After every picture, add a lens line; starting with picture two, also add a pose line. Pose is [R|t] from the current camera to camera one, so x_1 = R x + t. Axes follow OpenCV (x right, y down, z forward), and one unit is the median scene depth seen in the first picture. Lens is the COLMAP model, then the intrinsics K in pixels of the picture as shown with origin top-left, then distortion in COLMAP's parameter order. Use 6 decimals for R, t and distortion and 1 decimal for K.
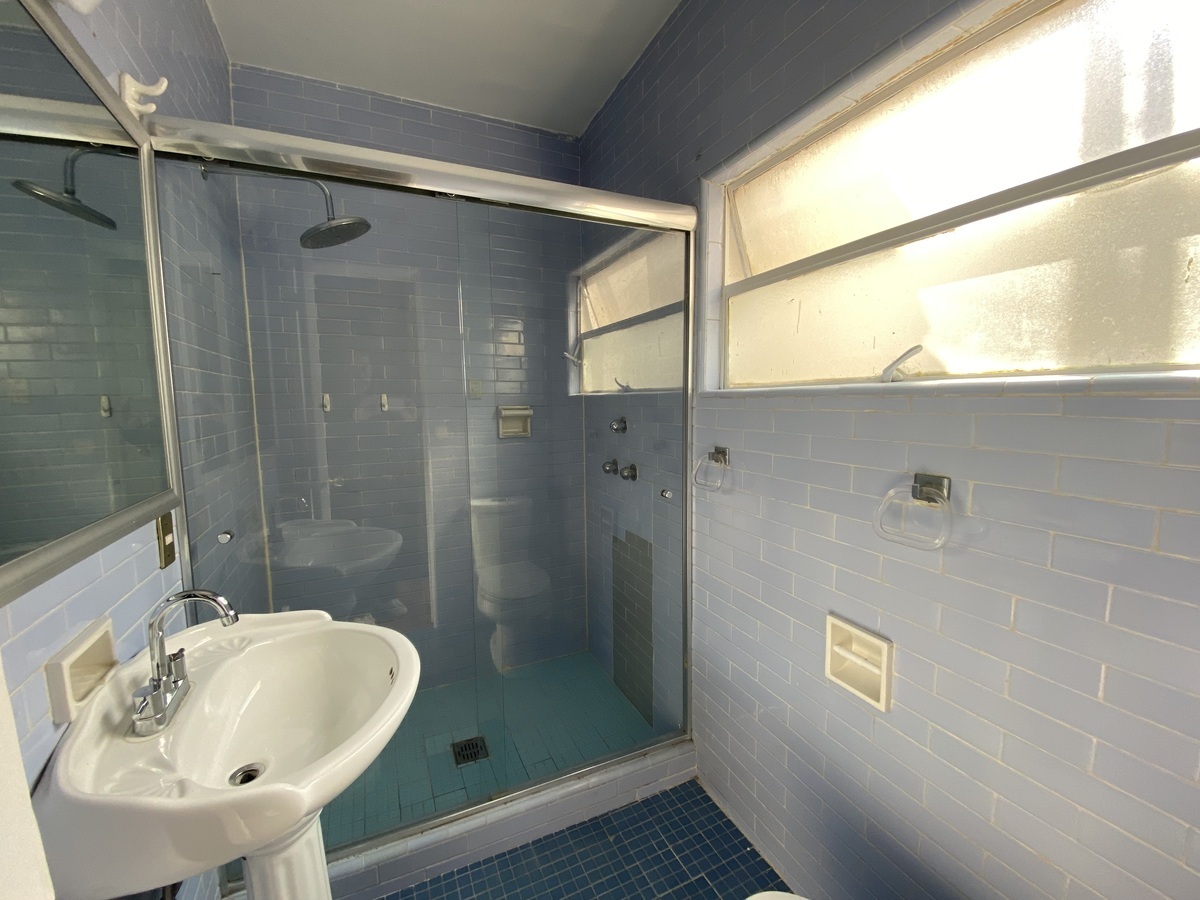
lens RADIAL K [[490.4, 0, 602.3], [0, 490.4, 450.5], [0, 0, 1]] dist [-0.006185, -0.000257]
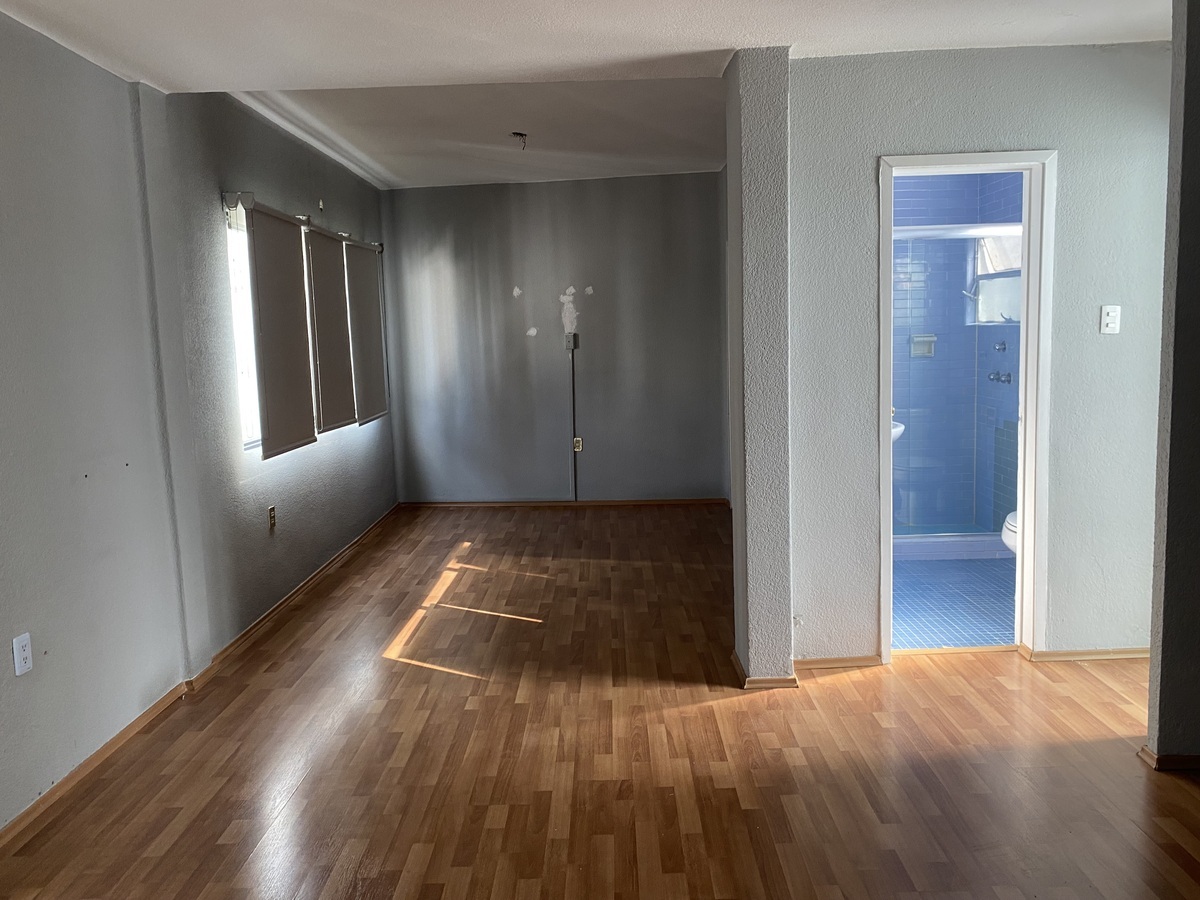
lens RADIAL K [[908.4, 0, 600.6], [0, 908.4, 446.4], [0, 0, 1]] dist [0.003771, 0.000945]
pose [[0.900248, 0.038999, -0.433628, 0.115229], [-0.023867, 0.998903, 0.040287, 0.129126], [0.434724, -0.025919, 0.900191, -1.540576]]
